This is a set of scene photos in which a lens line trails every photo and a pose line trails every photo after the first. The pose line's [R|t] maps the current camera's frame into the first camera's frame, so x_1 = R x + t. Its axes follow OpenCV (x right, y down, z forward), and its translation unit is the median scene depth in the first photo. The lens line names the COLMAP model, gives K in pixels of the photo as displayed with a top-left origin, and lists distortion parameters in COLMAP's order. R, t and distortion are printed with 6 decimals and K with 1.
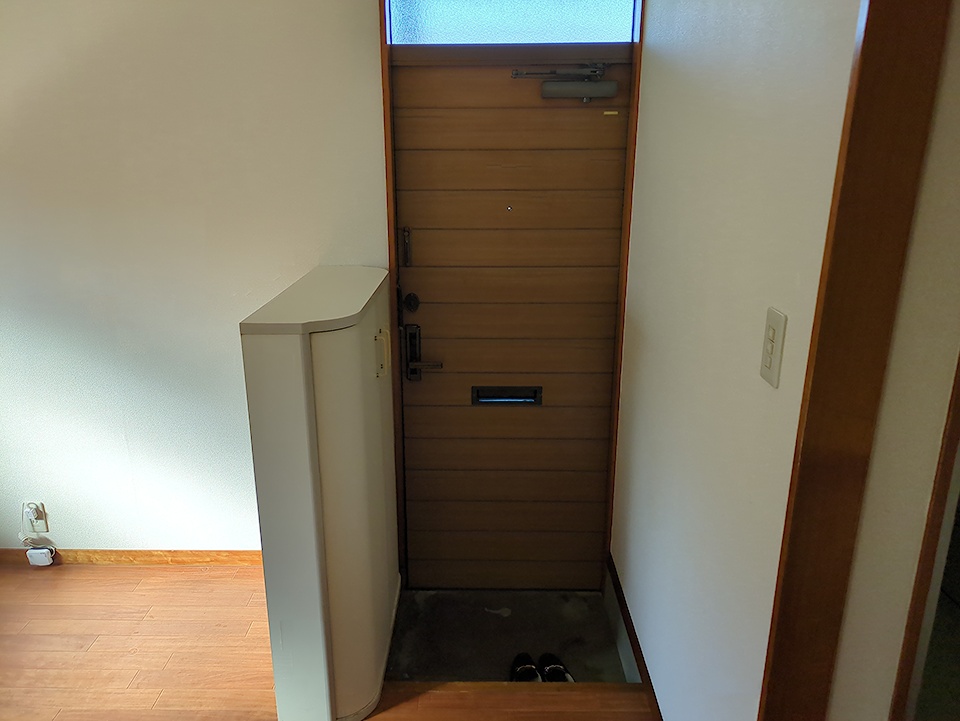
lens RADIAL K [[721.6, 0, 480.0], [0, 721.6, 360.5], [0, 0, 1]] dist [0.016232, -0.000835]
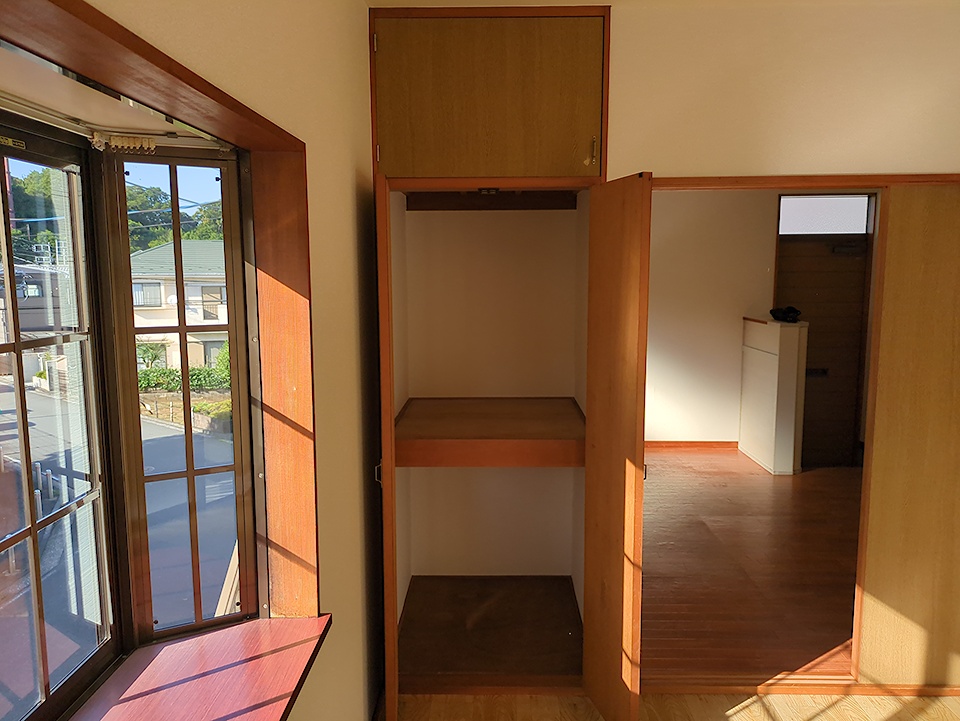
lens RADIAL K [[721.6, 0, 480.0], [0, 721.6, 360.5], [0, 0, 1]] dist [0.016232, -0.000835]
pose [[0.999811, -0.001369, -0.019418, -1.022465], [-0.001797, 0.986773, -0.162097, 0.403855], [0.019383, 0.162101, 0.986584, -1.393517]]
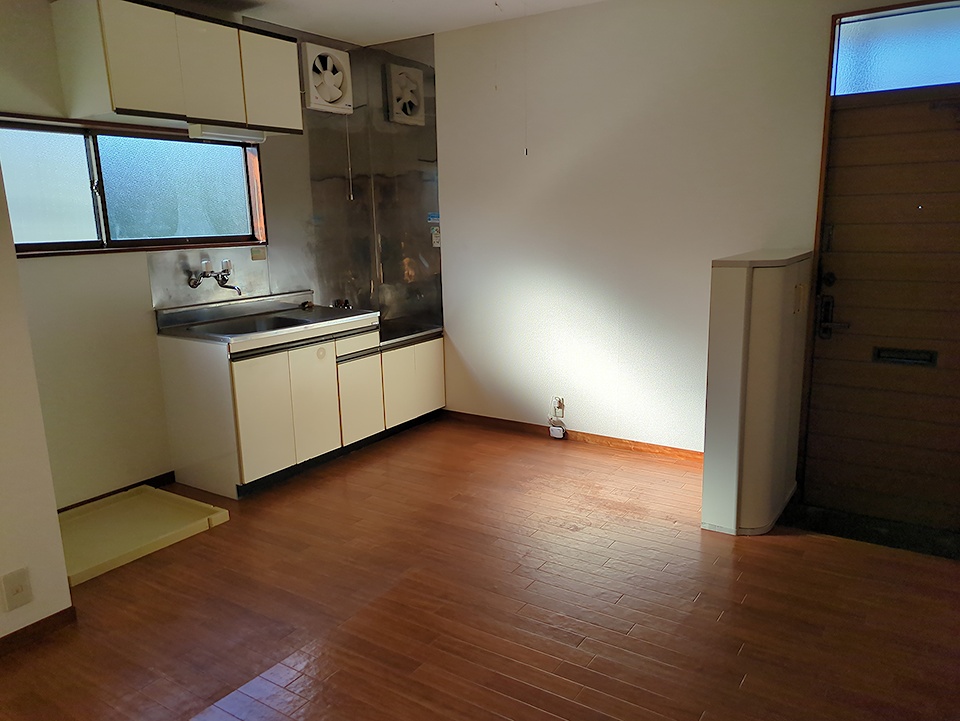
lens RADIAL K [[721.6, 0, 480.0], [0, 721.6, 360.5], [0, 0, 1]] dist [0.016232, -0.000835]
pose [[0.834614, 0.094108, -0.542736, 0.108744], [-0.138781, 0.989438, -0.041852, 0.215775], [0.533065, 0.110252, 0.838860, -0.468719]]
